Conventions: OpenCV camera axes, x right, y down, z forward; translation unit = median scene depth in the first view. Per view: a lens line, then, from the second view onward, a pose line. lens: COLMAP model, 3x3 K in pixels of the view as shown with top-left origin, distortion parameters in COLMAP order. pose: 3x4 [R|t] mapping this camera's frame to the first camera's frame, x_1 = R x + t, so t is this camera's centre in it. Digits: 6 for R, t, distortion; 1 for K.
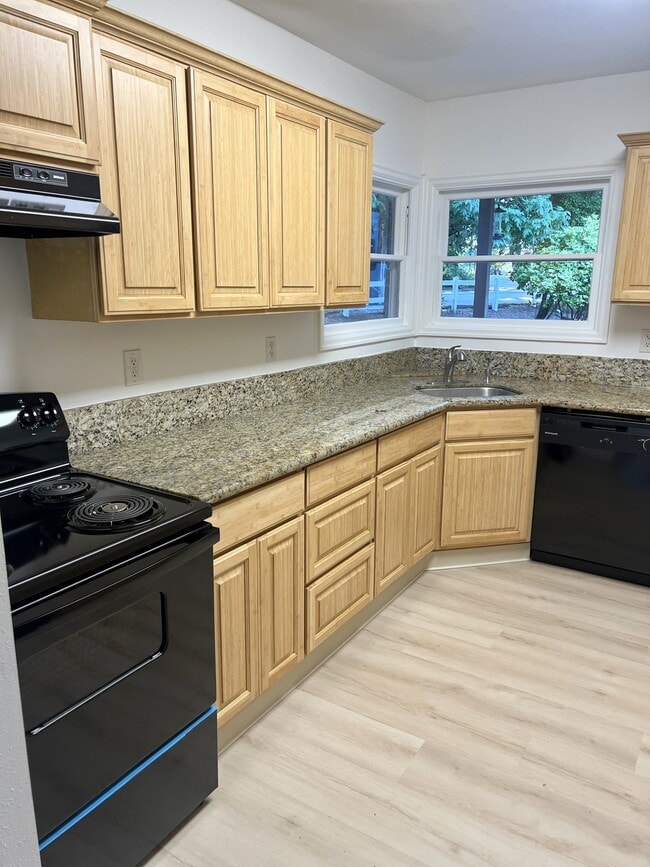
lens RADIAL K [[637.6, 0, 325.0], [0, 637.6, 433.5], [0, 0, 1]] dist [0.005763, -0.056624]
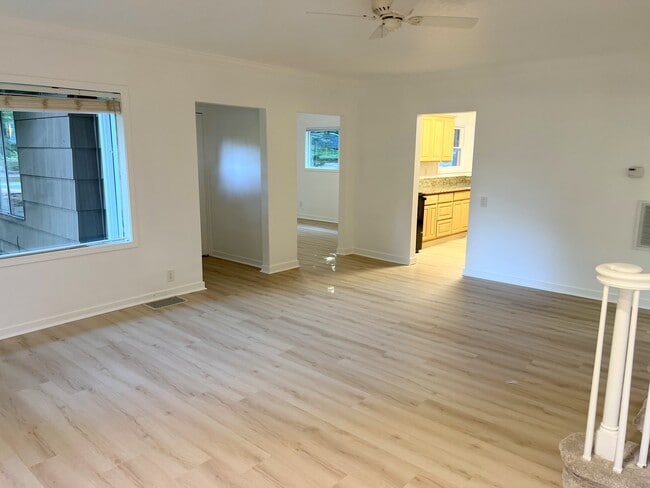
lens RADIAL K [[478.0, 0, 325.0], [0, 478.0, 244.0], [0, 0, 1]] dist [0.005763, -0.056624]
pose [[0.985749, 0.029149, -0.165680, -0.174385], [-0.035579, 0.998719, -0.035975, 0.387339], [0.164419, 0.041357, 0.985523, -1.757701]]
